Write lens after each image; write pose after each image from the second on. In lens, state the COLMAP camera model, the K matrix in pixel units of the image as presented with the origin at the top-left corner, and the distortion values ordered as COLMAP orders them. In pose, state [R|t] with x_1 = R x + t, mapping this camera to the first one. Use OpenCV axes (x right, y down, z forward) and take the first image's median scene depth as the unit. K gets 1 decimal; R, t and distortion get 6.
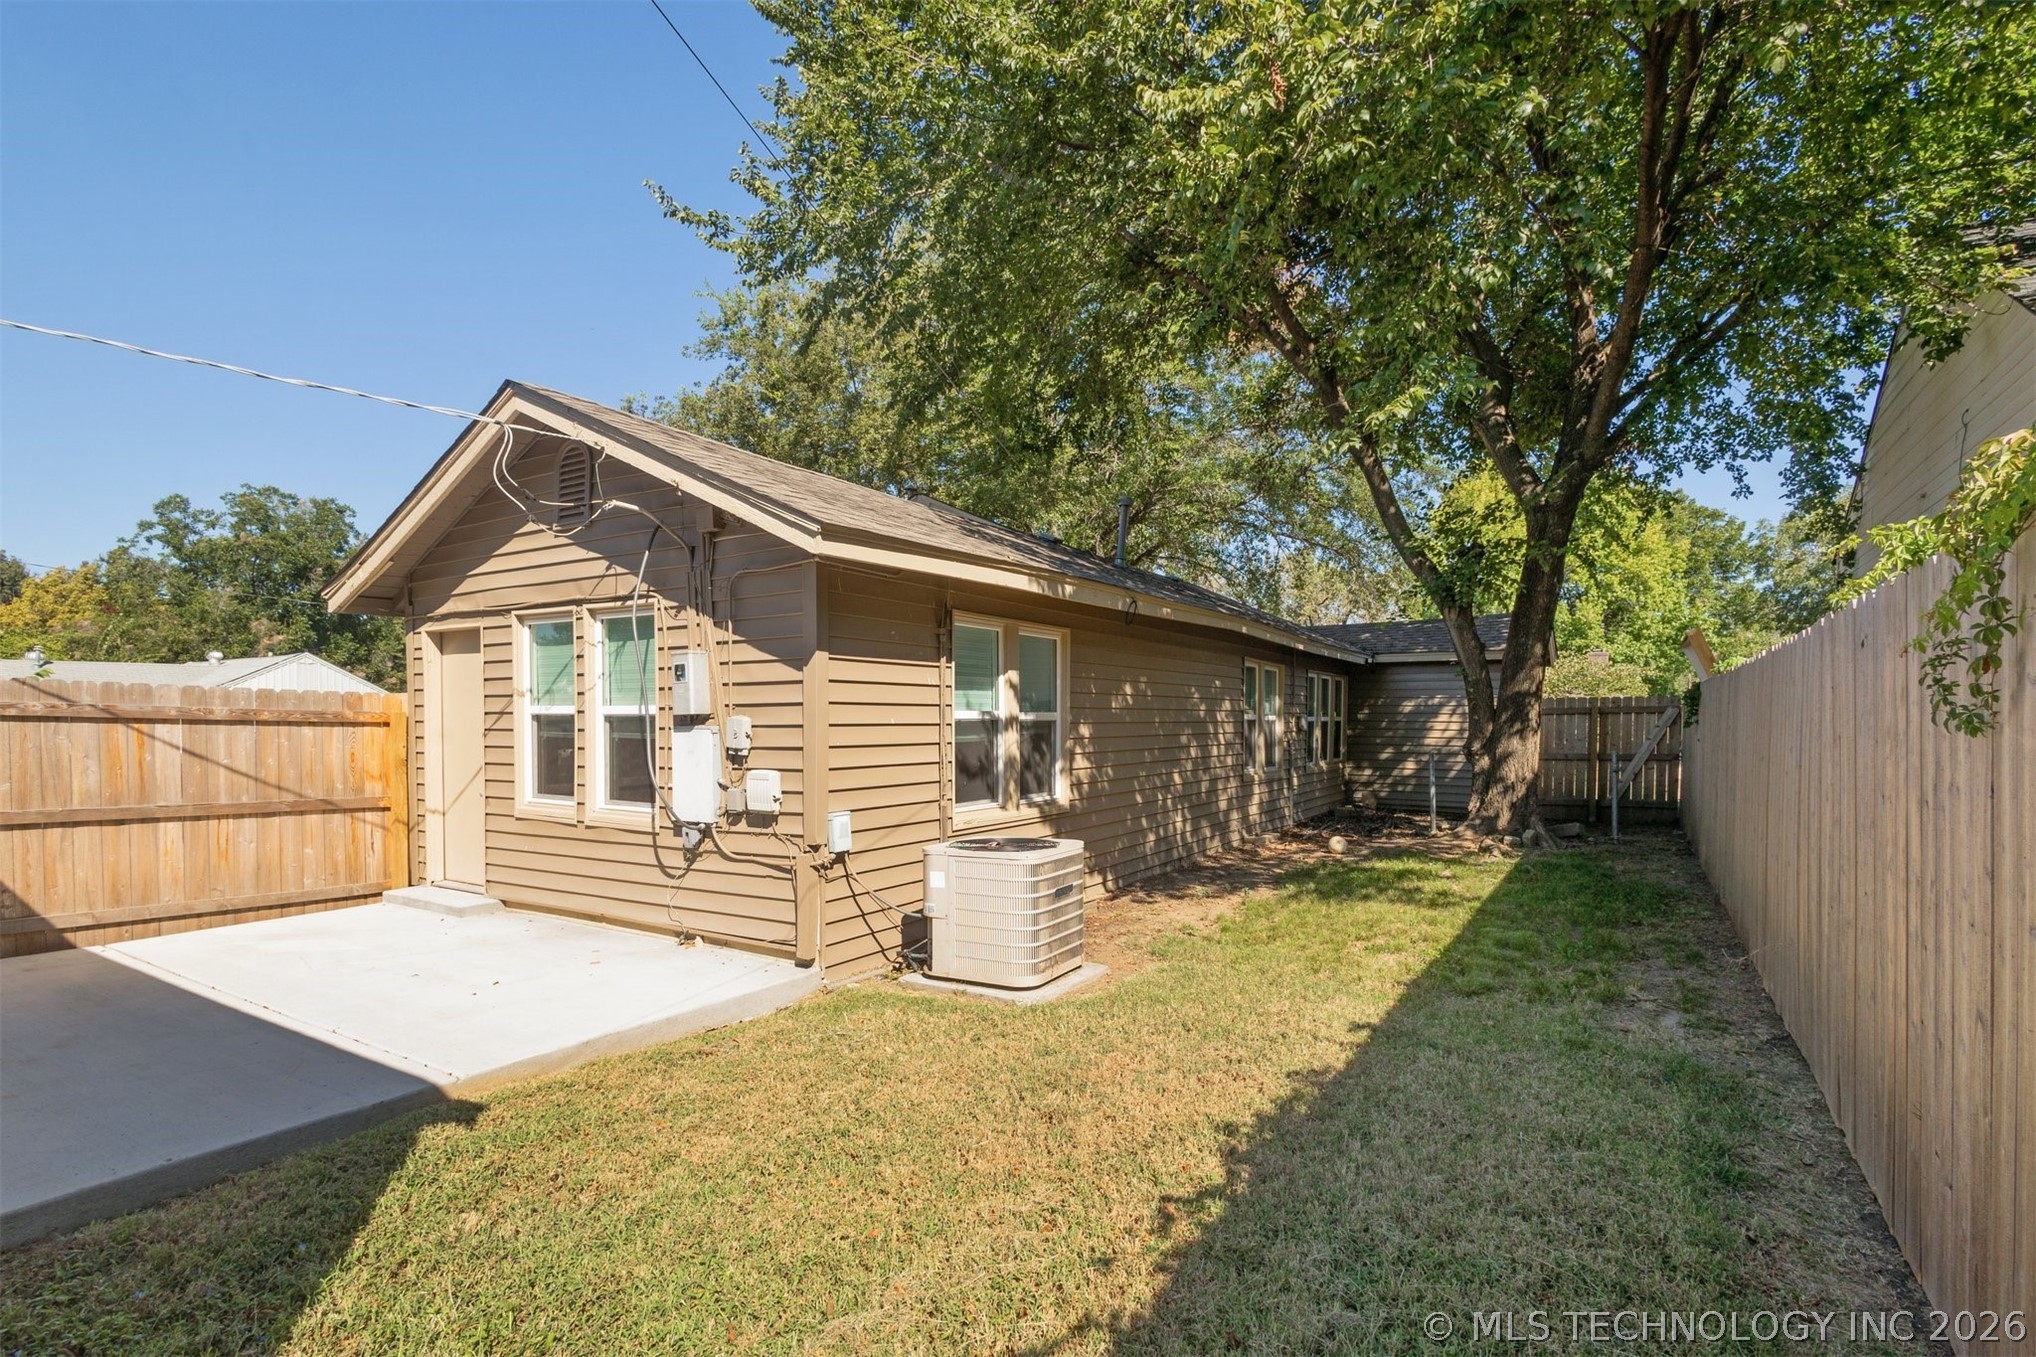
lens RADIAL K [[959.1, 0, 985.4], [0, 959.1, 737.8], [0, 0, 1]] dist [0.009743, -0.000617]
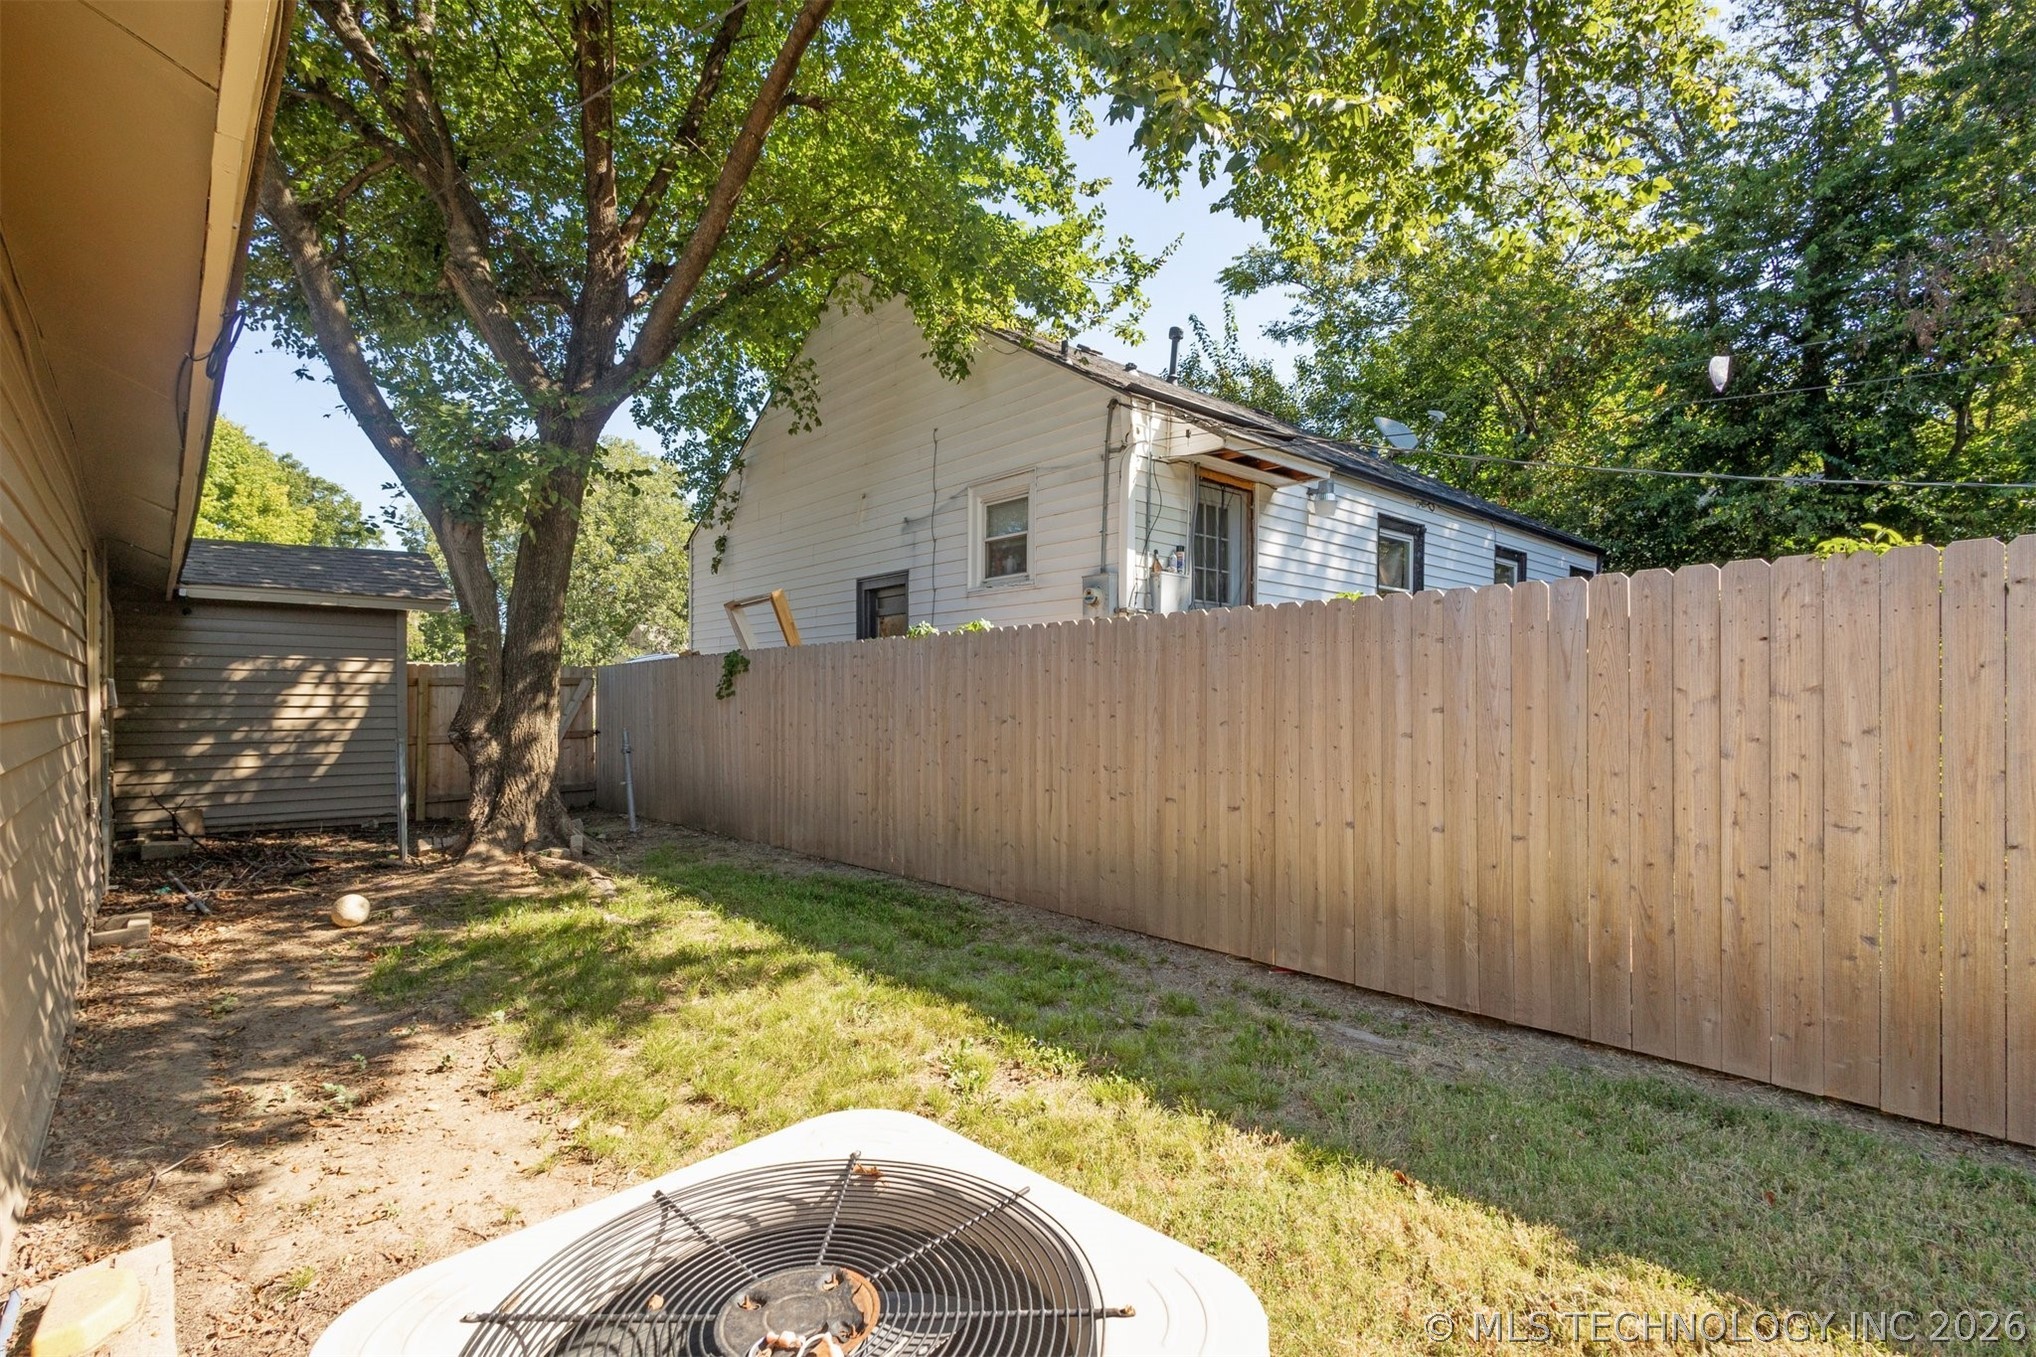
lens RADIAL K [[959.1, 0, 1013.8], [0, 959.1, 695.2], [0, 0, 1]] dist [0.009743, -0.000617]
pose [[0.251146, 0.003665, 0.967942, -0.114964], [0.019338, 0.999774, -0.008803, -0.001335], [-0.967756, 0.020929, 0.251019, 0.680996]]
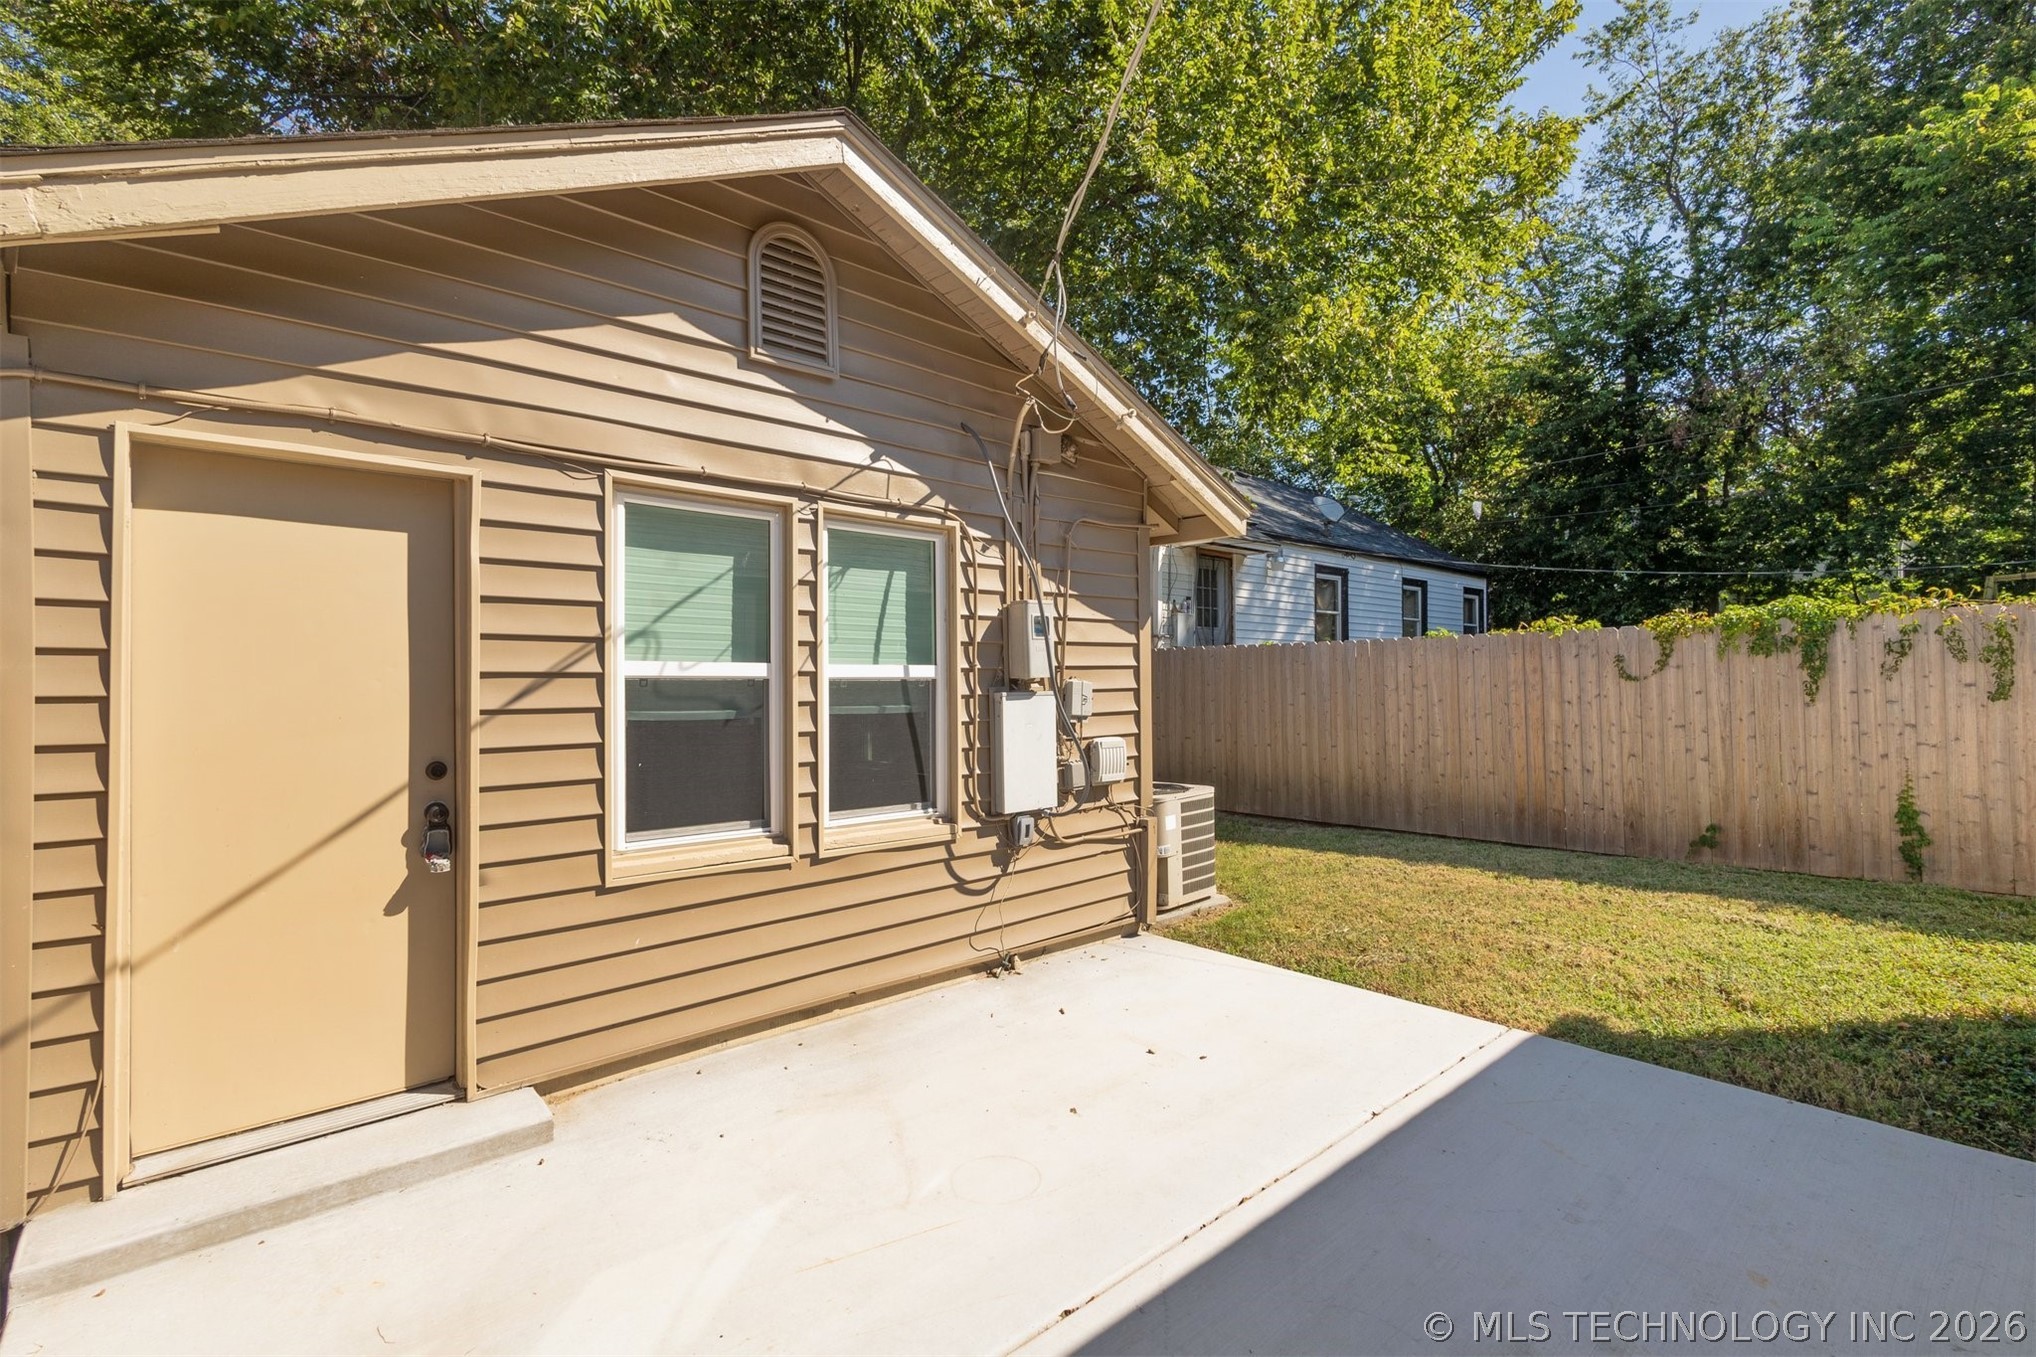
lens RADIAL K [[959.1, 0, 1018.1], [0, 959.1, 658.5], [0, 0, 1]] dist [0.009743, -0.000617]
pose [[0.244472, 0.020288, 0.969444, -0.864559], [0.026207, 0.999278, -0.027522, -0.014573], [-0.969302, 0.032135, 0.243764, 0.639804]]
